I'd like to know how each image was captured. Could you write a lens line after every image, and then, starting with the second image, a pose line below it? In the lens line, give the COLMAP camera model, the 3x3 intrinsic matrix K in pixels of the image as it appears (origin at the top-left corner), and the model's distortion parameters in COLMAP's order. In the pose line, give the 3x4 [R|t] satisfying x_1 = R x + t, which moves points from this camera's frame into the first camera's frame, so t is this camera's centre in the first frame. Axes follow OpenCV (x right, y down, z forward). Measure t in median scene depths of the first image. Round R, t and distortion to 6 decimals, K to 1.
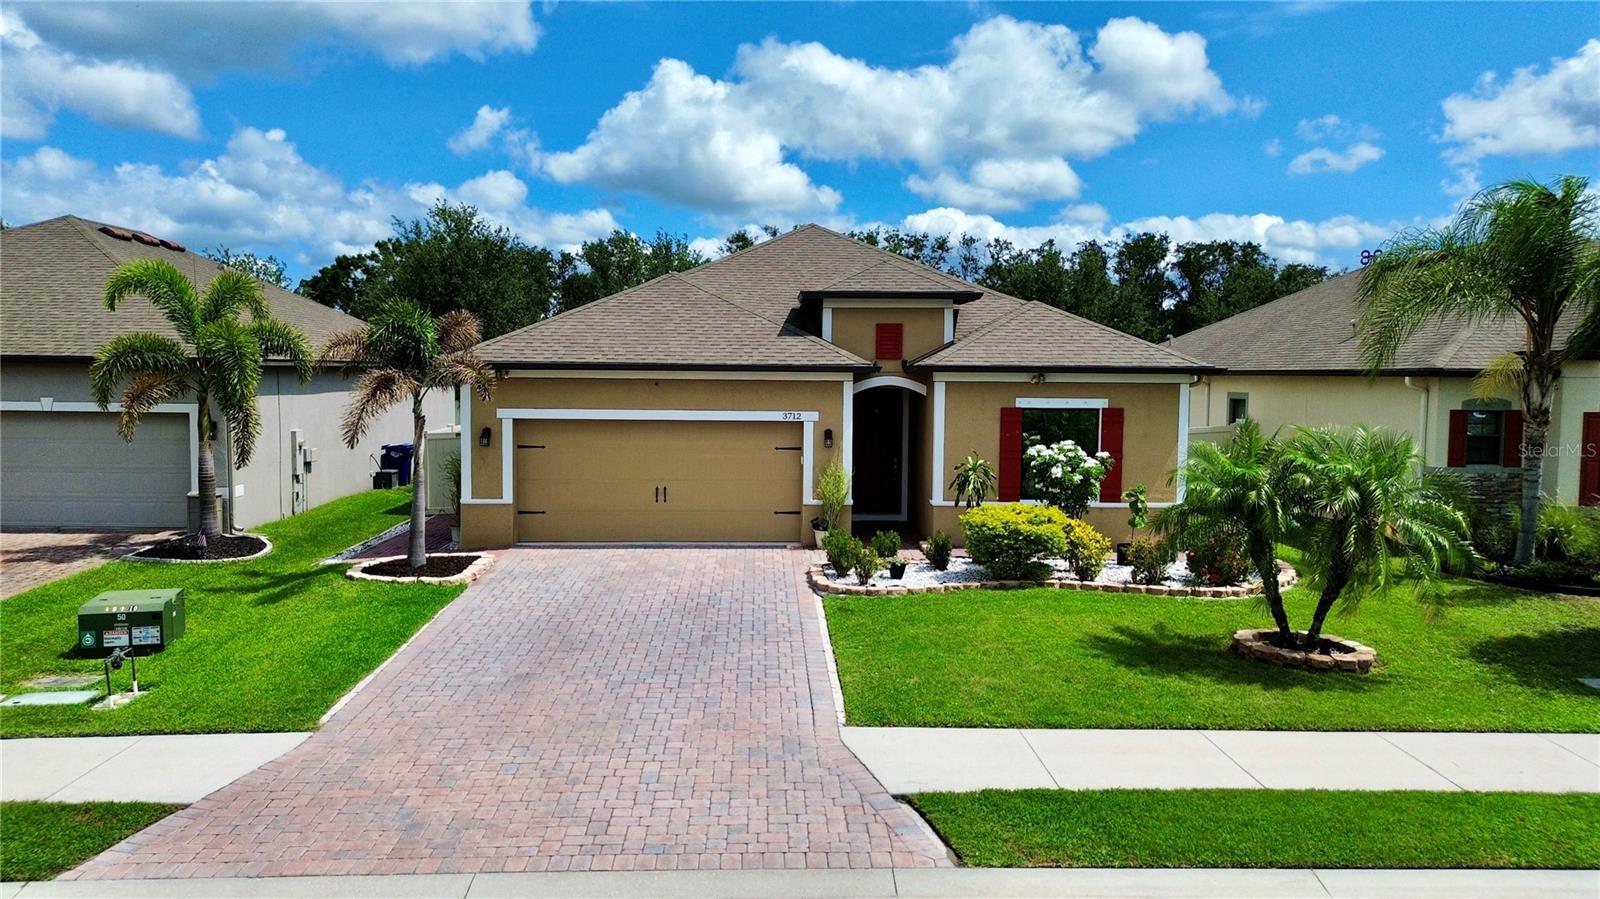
lens RADIAL K [[1099.2, 0, 807.1], [0, 1099.2, 518.1], [0, 0, 1]] dist [0.023954, -0.008552]
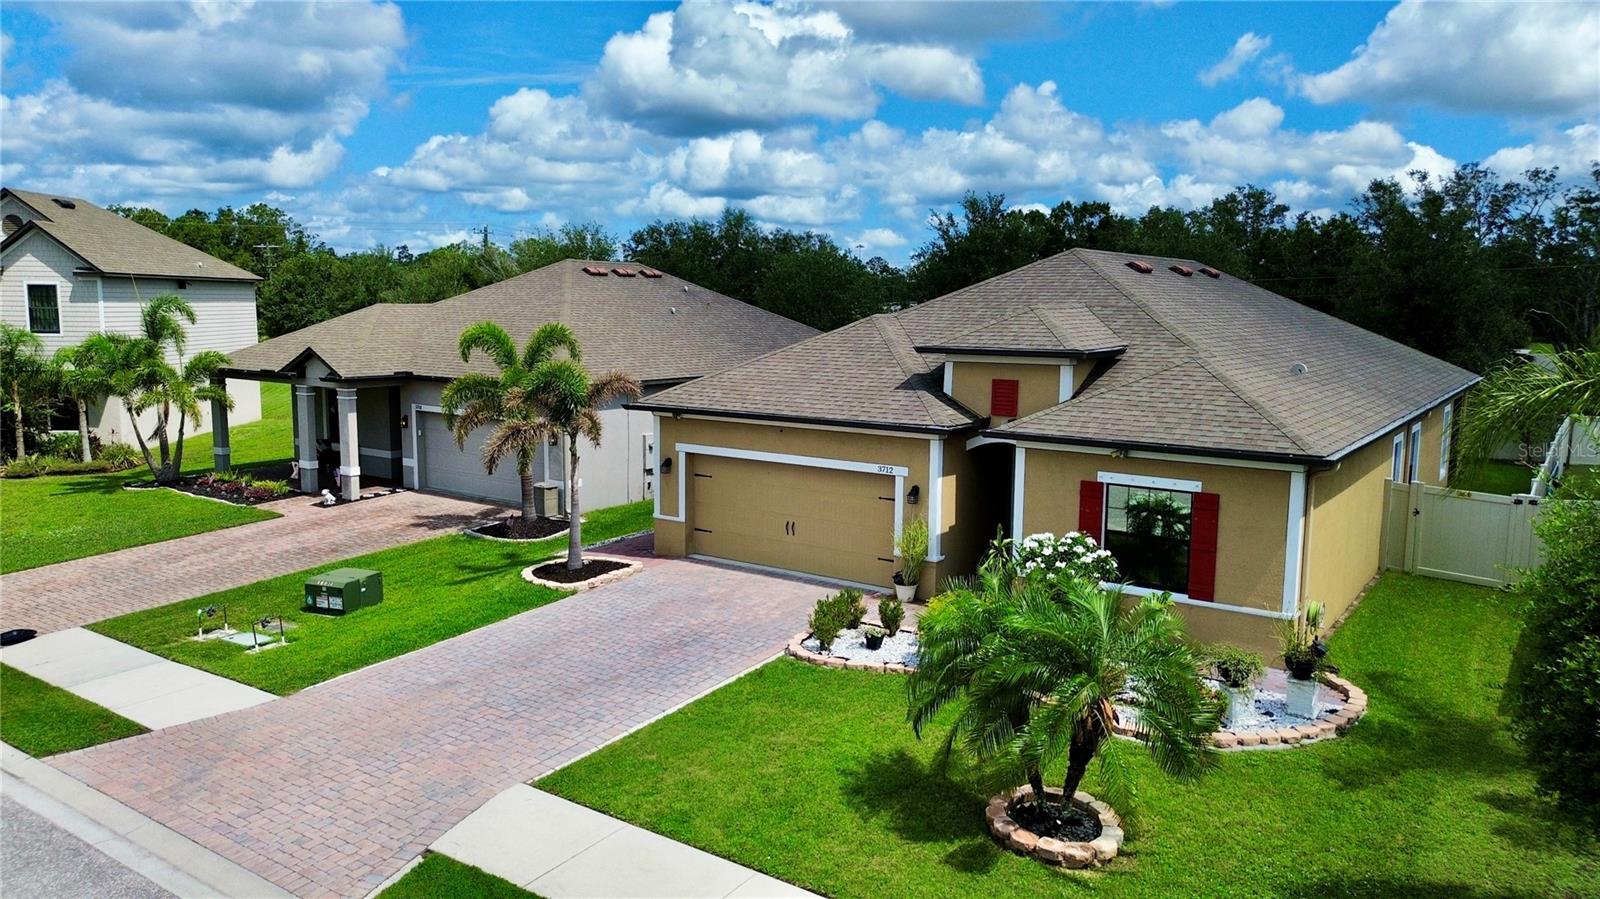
lens RADIAL K [[1122.8, 0, 800.0], [0, 1122.8, 449.5], [0, 0, 1]] dist [0.033510, -0.006234]
pose [[0.793134, 0.077362, -0.604114, 0.558774], [-0.081016, 0.996486, 0.021243, -0.127178], [0.603635, 0.032095, 0.796615, 0.105947]]
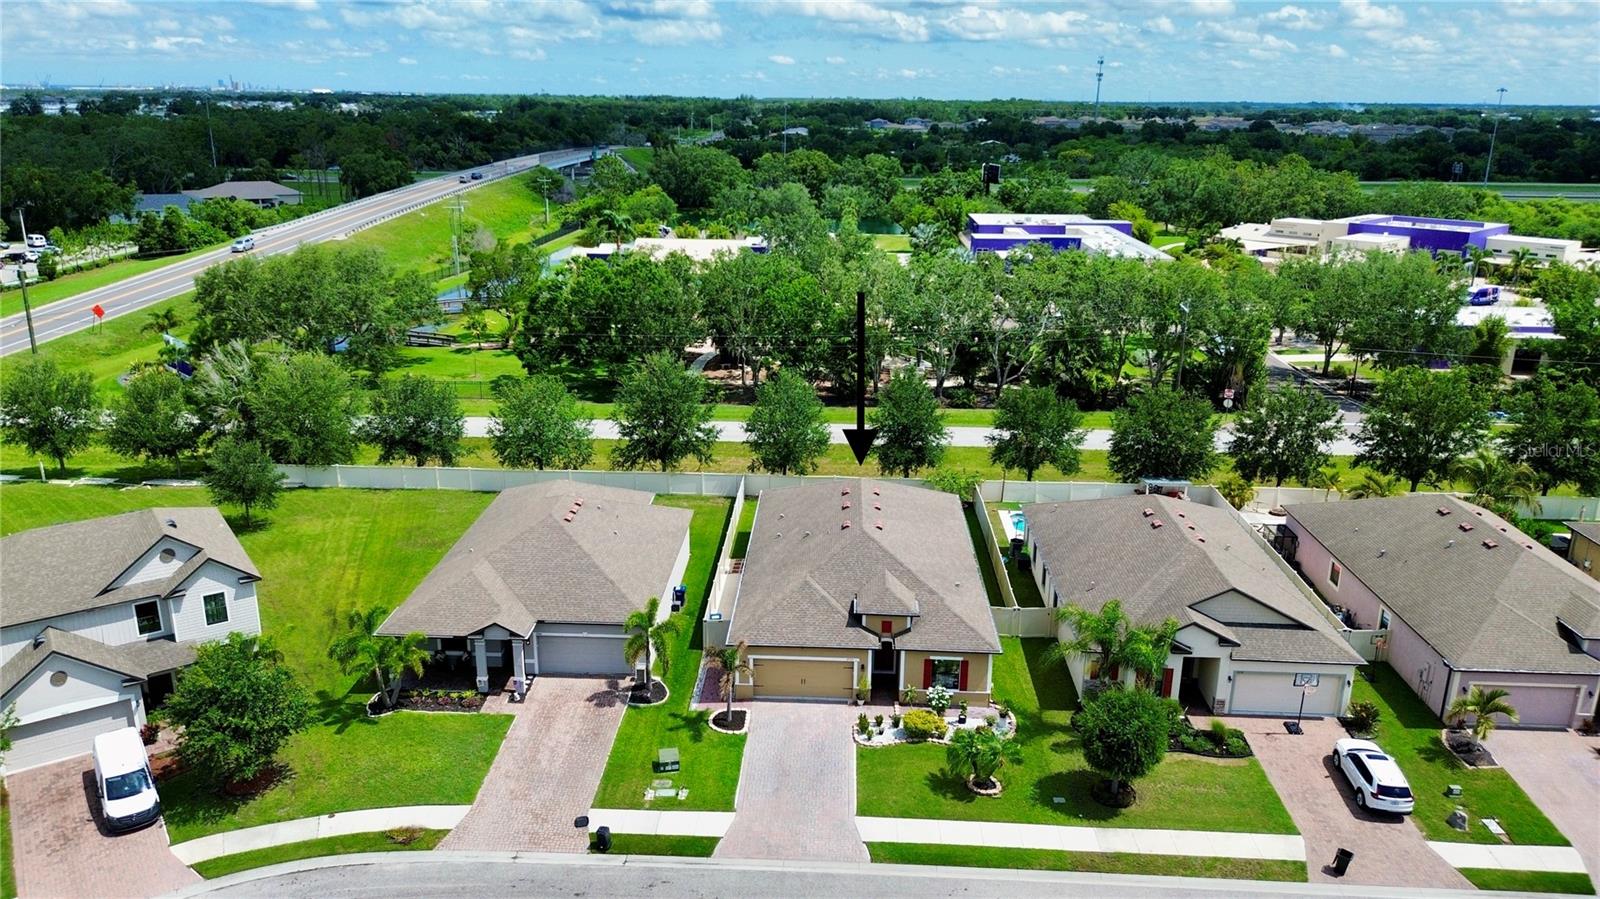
lens RADIAL K [[1122.8, 0, 800.0], [0, 1122.8, 449.5], [0, 0, 1]] dist [0.033510, -0.006234]
pose [[0.996298, 0.025960, -0.081948, 0.080906], [-0.011257, 0.984502, 0.175012, -1.131248], [0.085222, -0.173442, 0.981150, -1.760179]]
